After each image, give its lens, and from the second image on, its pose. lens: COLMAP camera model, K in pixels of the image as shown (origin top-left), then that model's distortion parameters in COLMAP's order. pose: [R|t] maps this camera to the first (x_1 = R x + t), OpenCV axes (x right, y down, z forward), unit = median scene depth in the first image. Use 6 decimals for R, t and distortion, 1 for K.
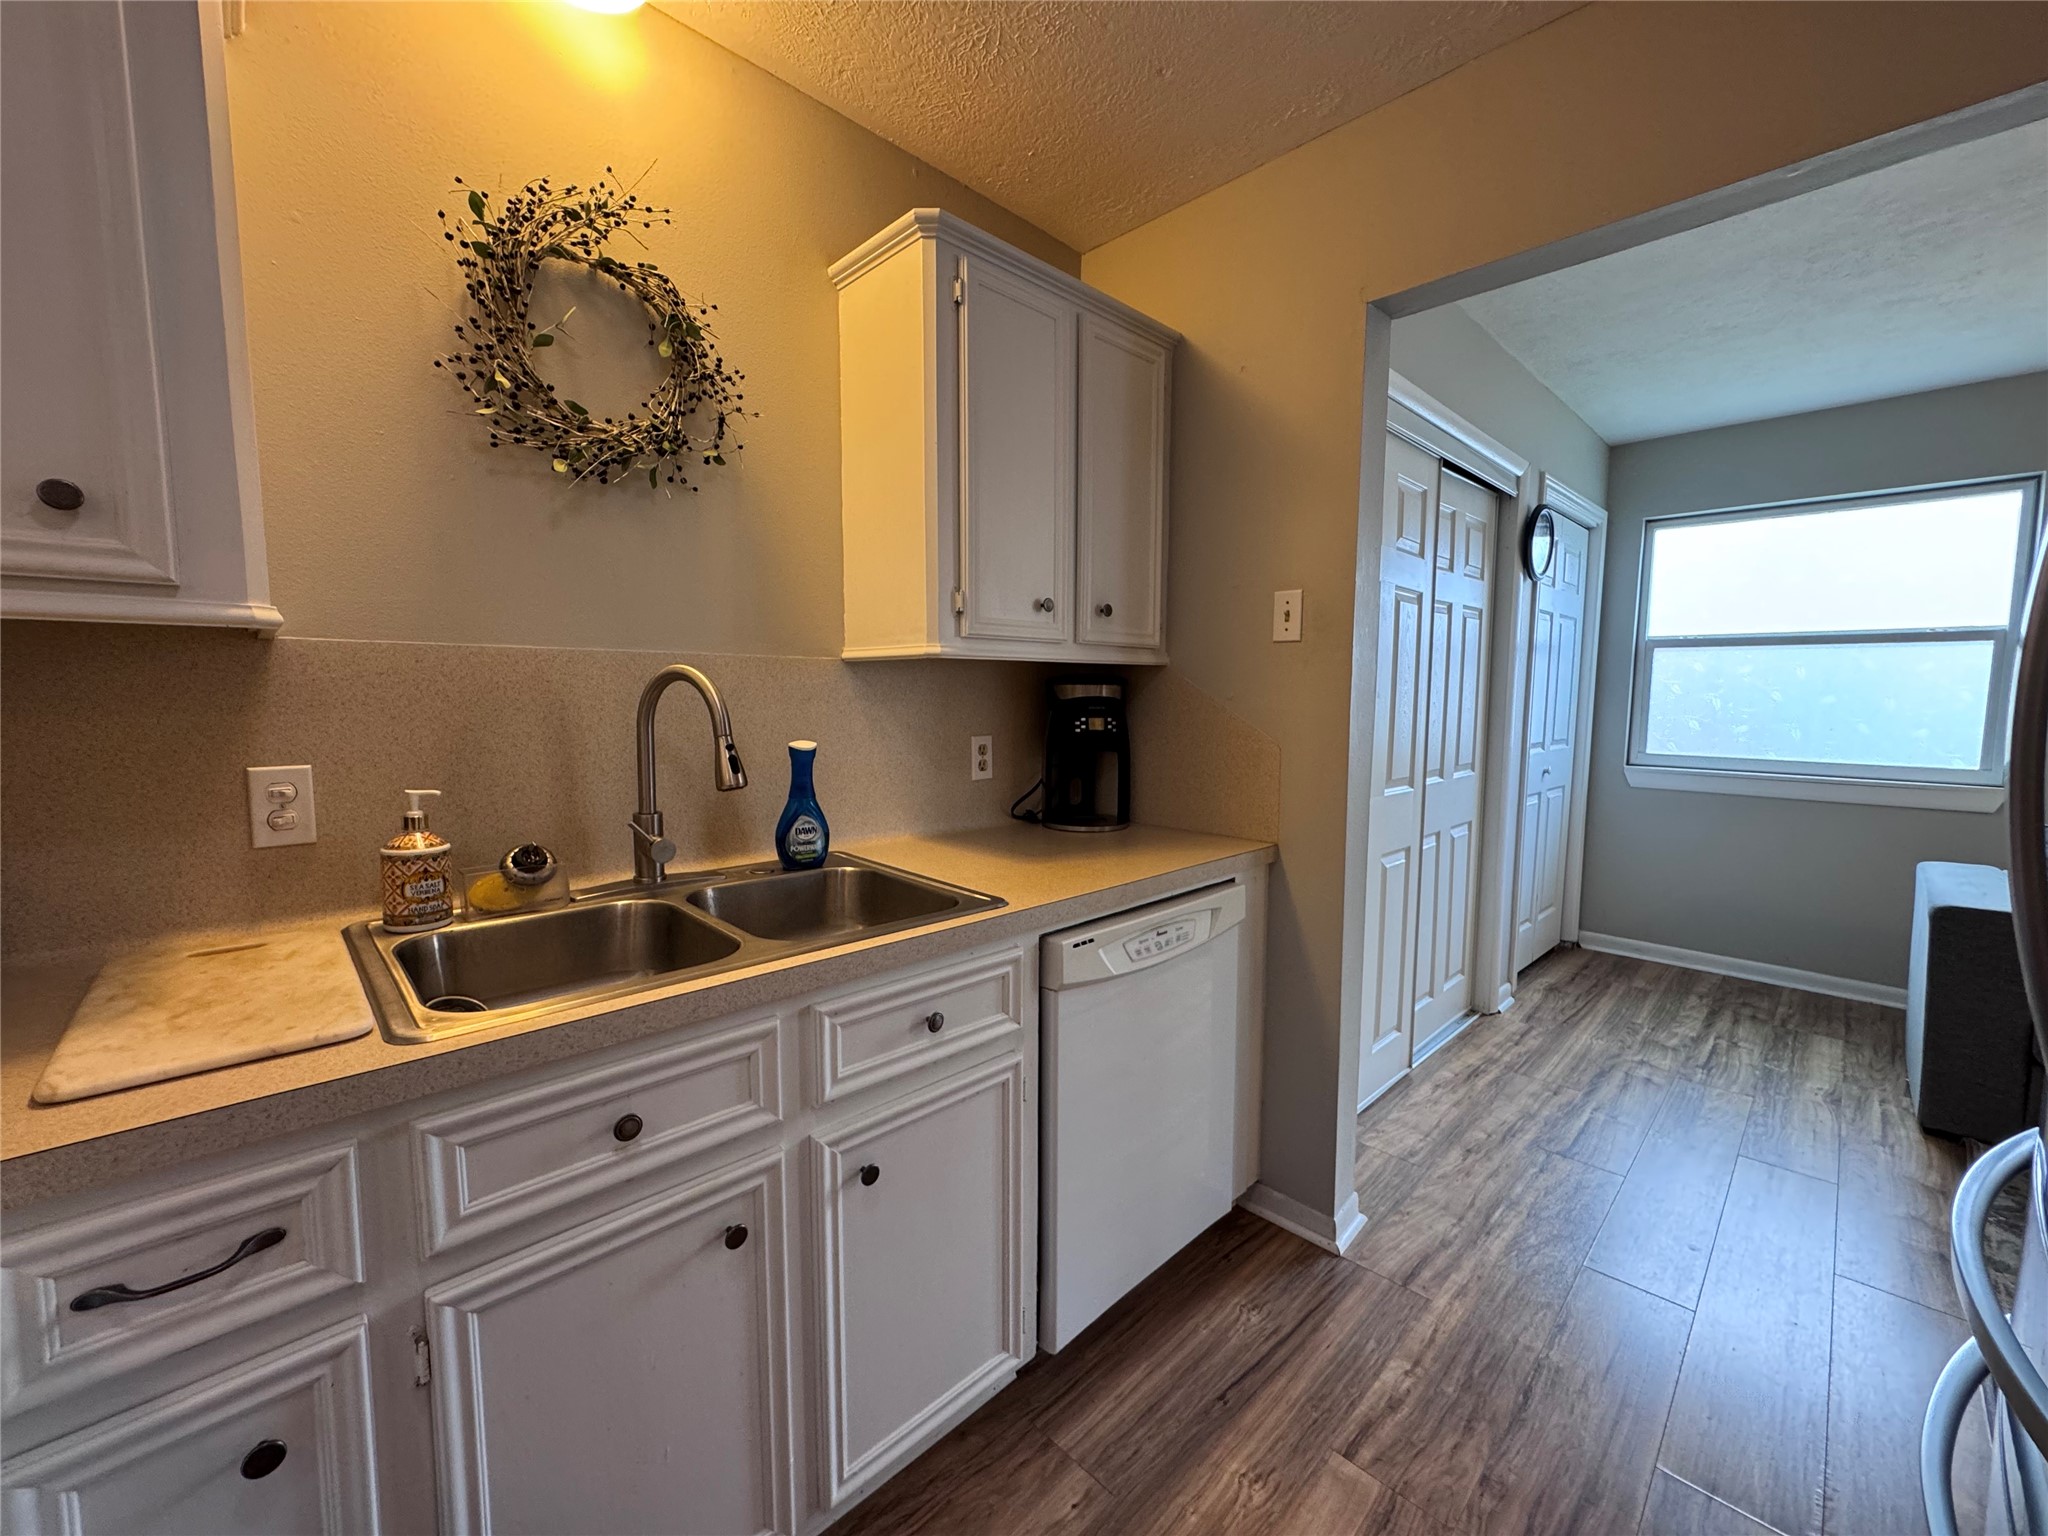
lens RADIAL K [[817.0, 0, 1023.8], [0, 817.0, 762.9], [0, 0, 1]] dist [-0.003863, 0.000914]
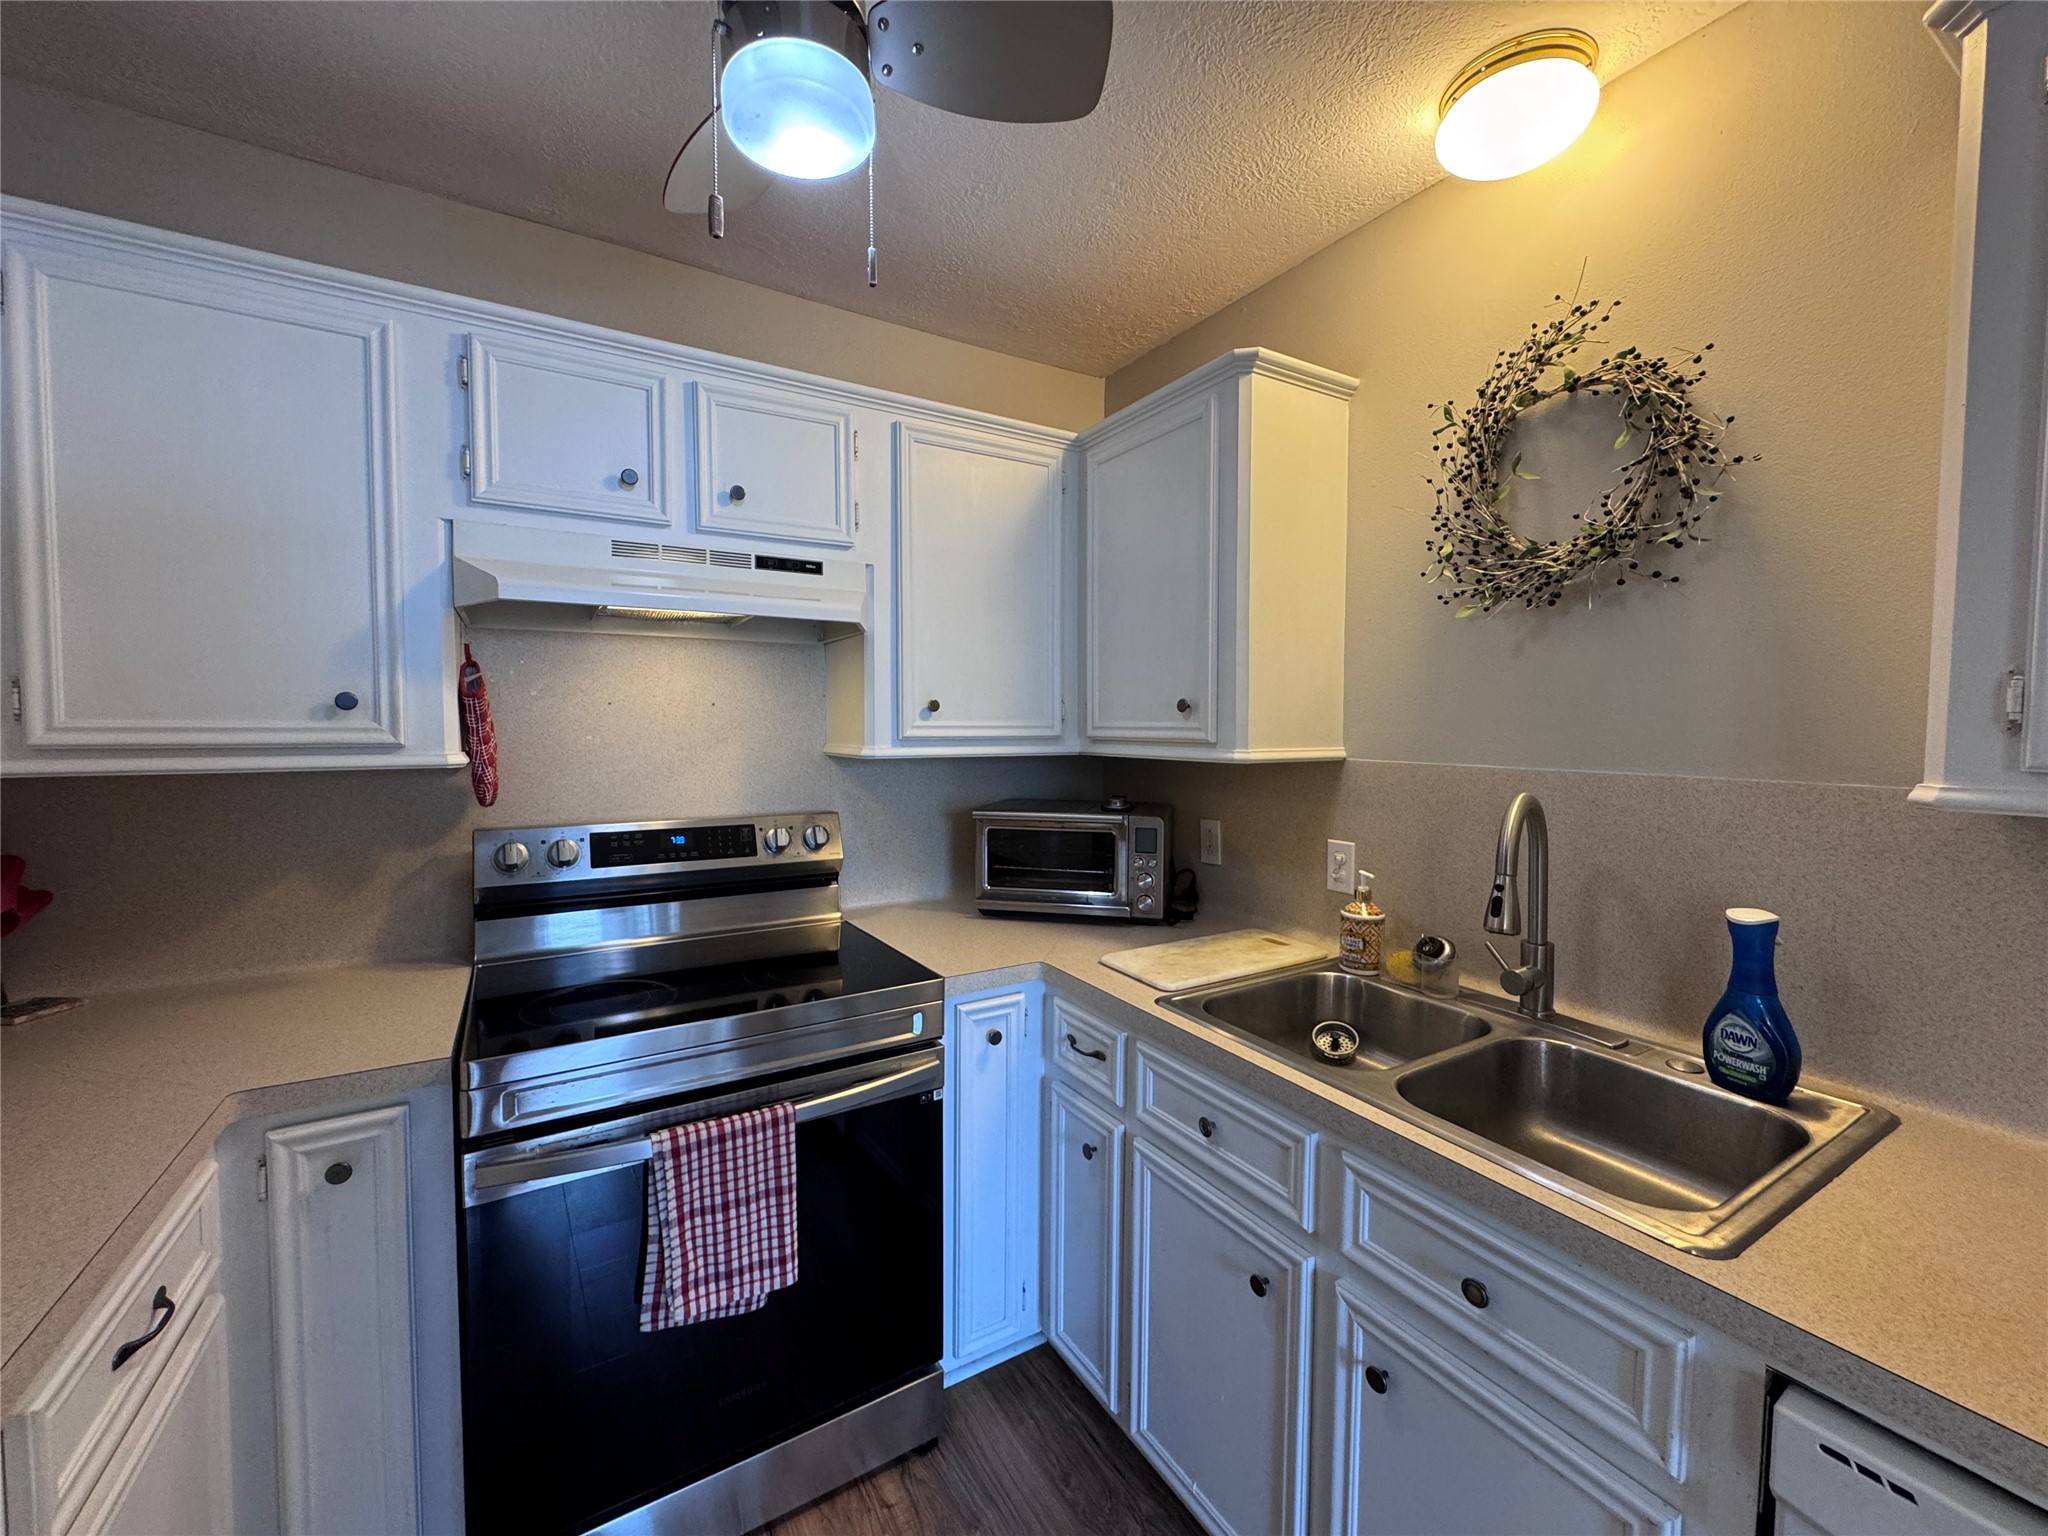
lens RADIAL K [[817.0, 0, 1023.8], [0, 817.0, 762.9], [0, 0, 1]] dist [-0.003863, 0.000914]
pose [[-0.228512, 0.042132, -0.972629, 0.607619], [-0.091562, 0.993705, 0.064557, -0.156947], [0.969226, 0.103808, -0.223216, 0.616359]]
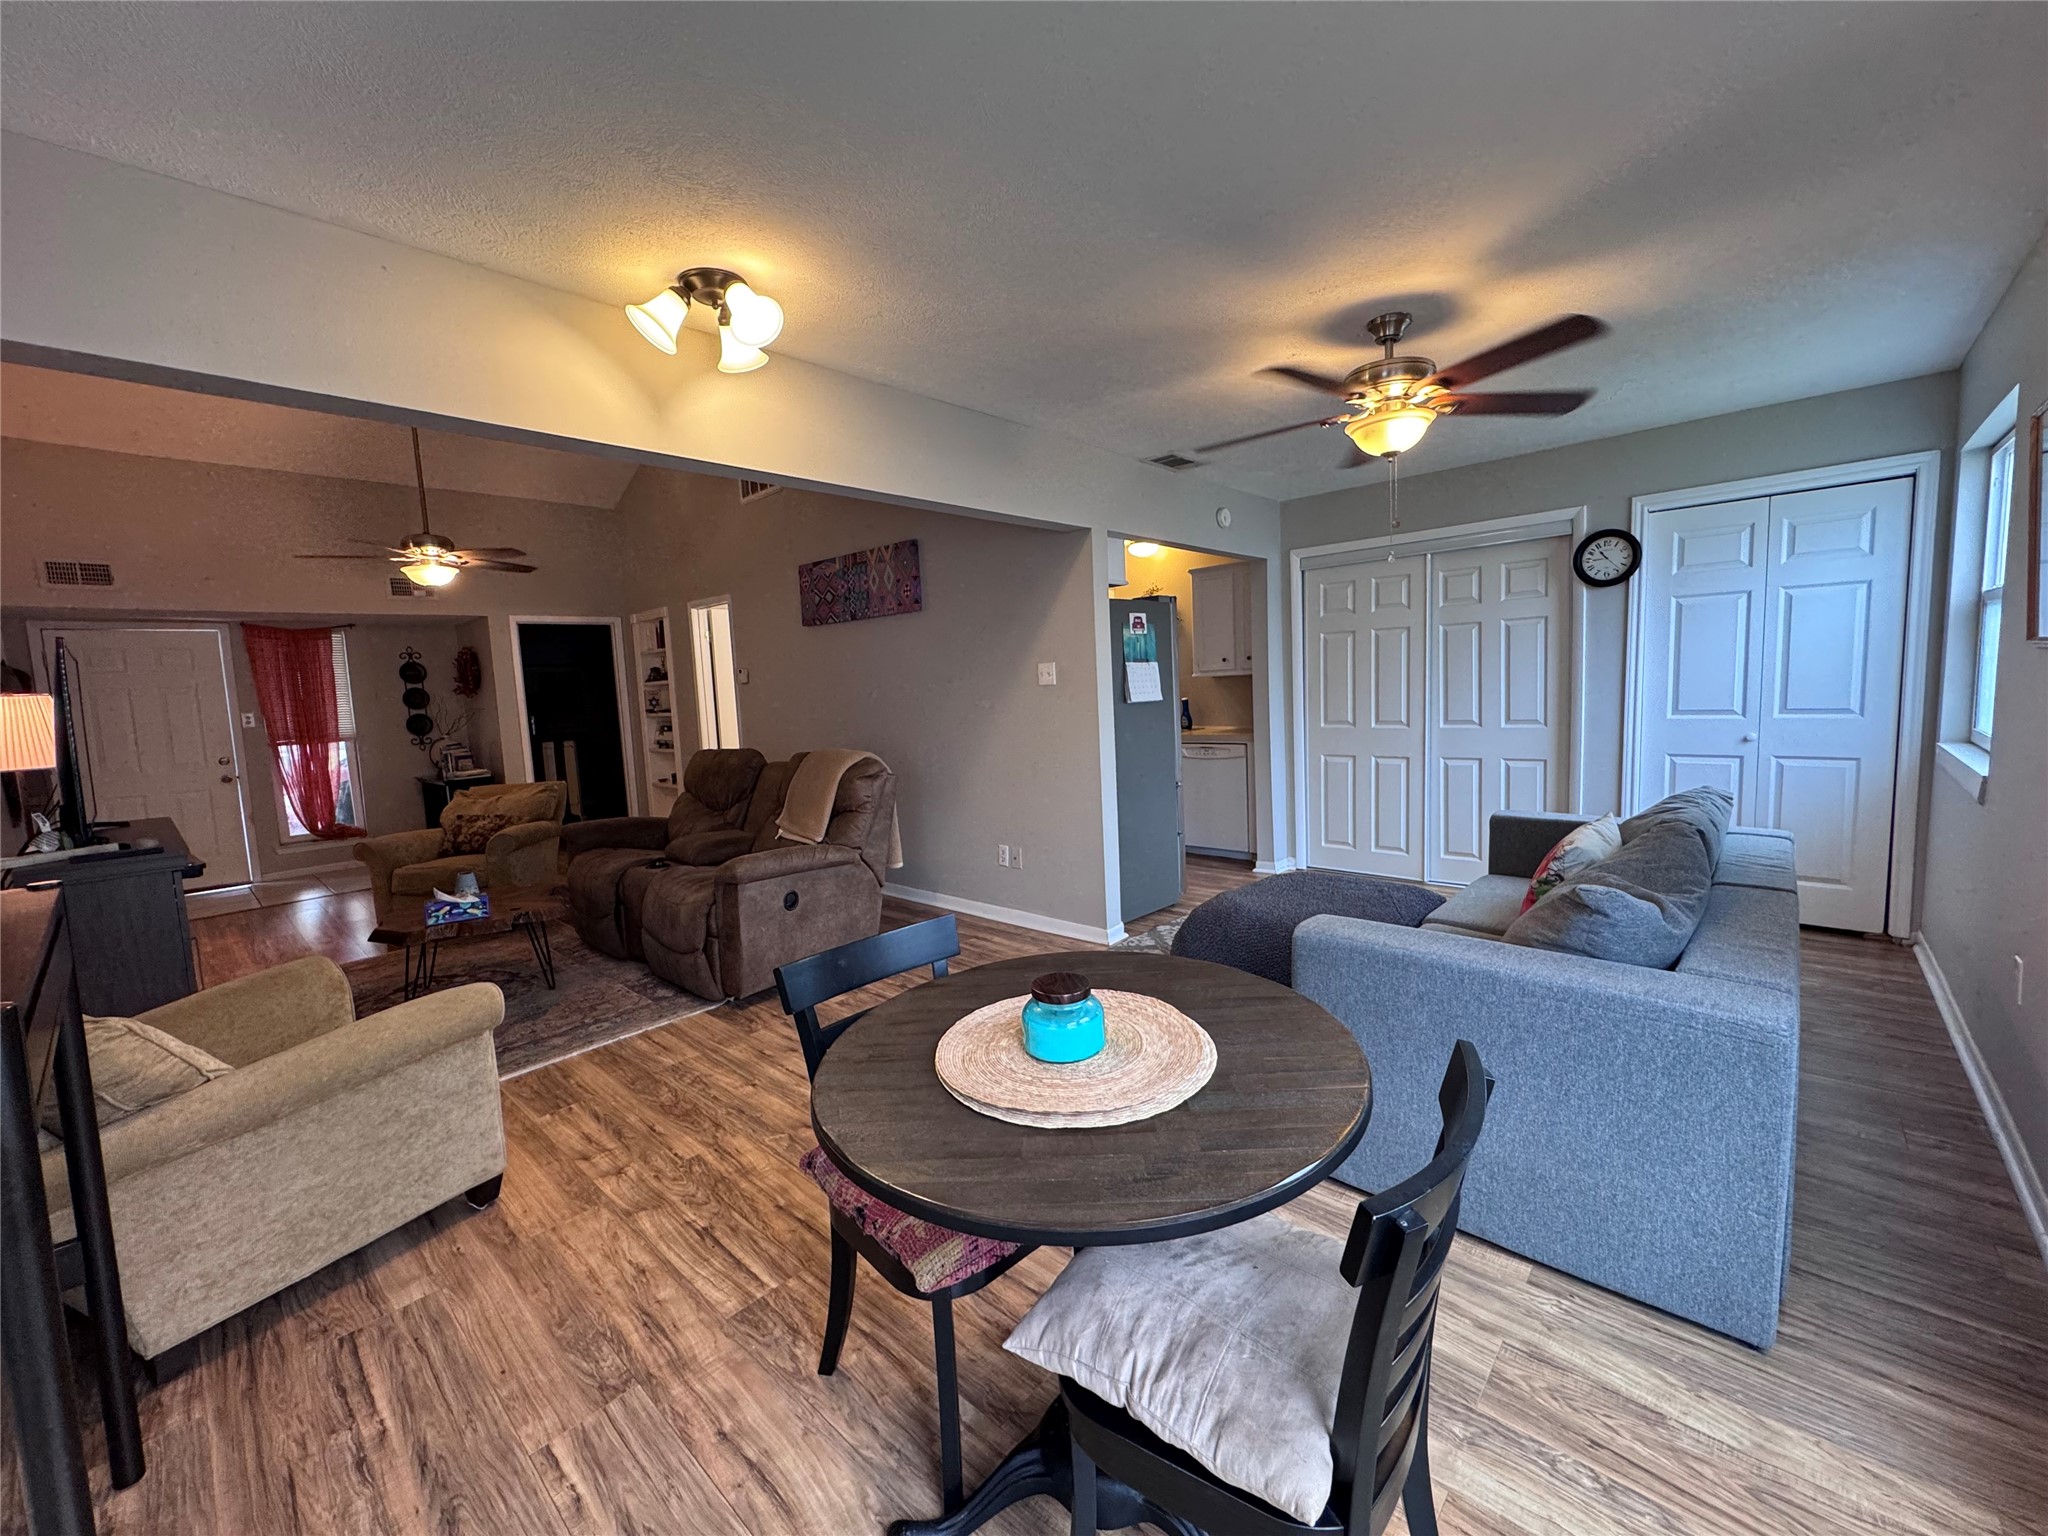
lens RADIAL K [[817.9, 0, 1022.9], [0, 817.9, 762.8], [0, 0, 1]] dist [-0.002811, 0.000583]
pose [[0.051206, 0.088593, -0.994751, 4.341819], [-0.041035, 0.995403, 0.086538, -0.029060], [0.997845, 0.036388, 0.054606, -0.034765]]
